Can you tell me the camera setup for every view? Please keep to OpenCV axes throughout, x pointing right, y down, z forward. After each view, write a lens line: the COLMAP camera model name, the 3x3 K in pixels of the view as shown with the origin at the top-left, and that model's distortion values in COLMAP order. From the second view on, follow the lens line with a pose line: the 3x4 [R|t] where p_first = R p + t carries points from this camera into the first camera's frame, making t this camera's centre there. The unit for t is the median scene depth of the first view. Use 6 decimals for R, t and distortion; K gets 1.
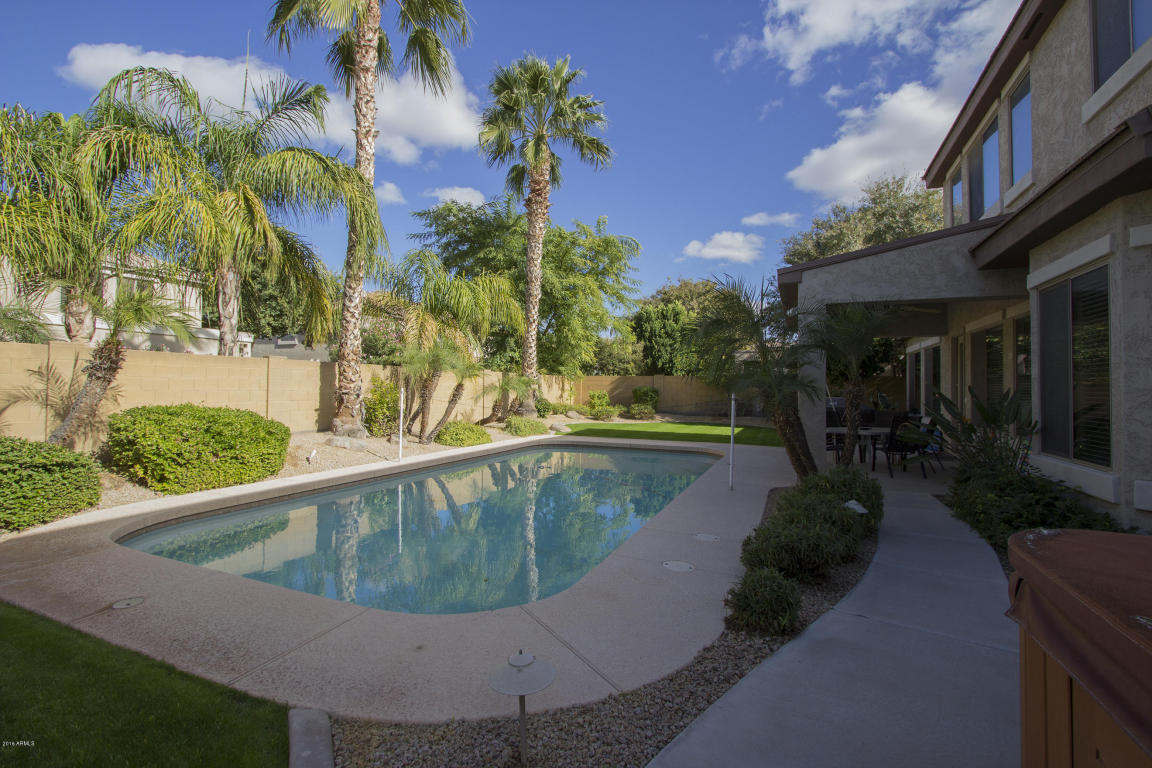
lens RADIAL K [[531.2, 0, 568.0], [0, 531.2, 380.9], [0, 0, 1]] dist [-0.018474, 0.001915]
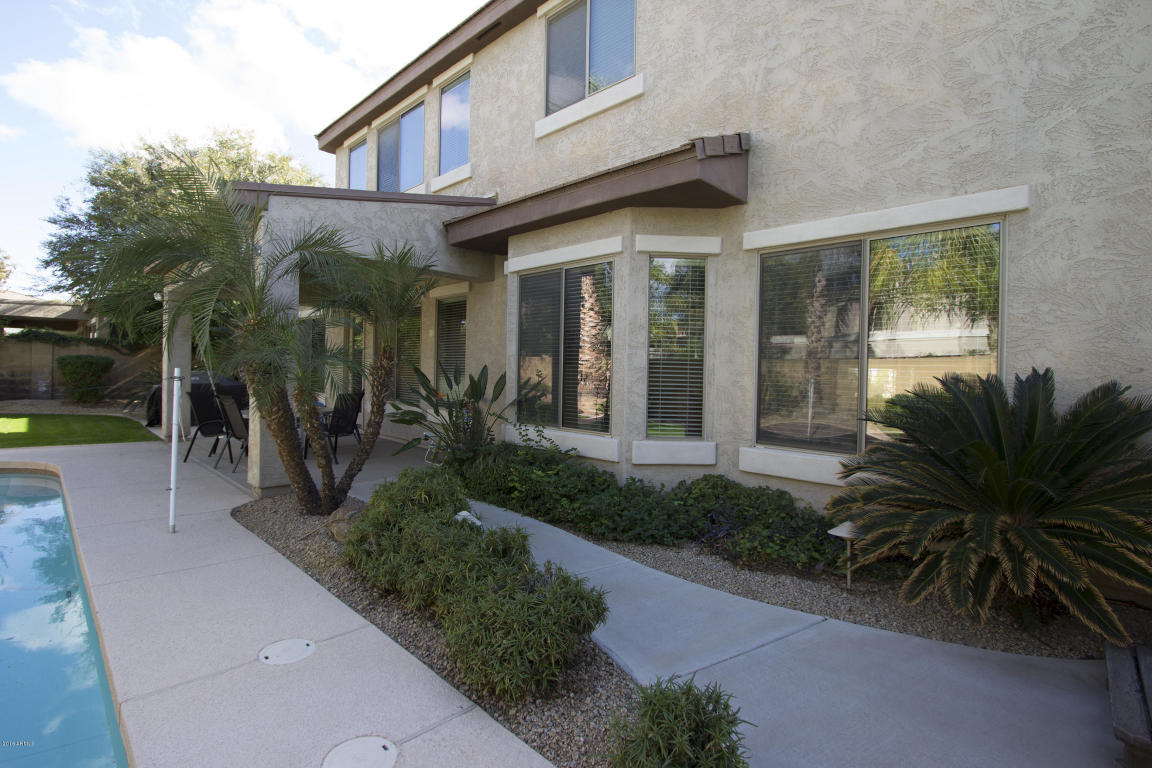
lens RADIAL K [[531.2, 0, 577.3], [0, 531.2, 379.1], [0, 0, 1]] dist [-0.018474, 0.001915]
pose [[0.328682, -0.015154, 0.944319, -0.107876], [-0.020898, 0.999510, 0.023314, 0.013660], [-0.944209, -0.027397, 0.328204, 0.552085]]
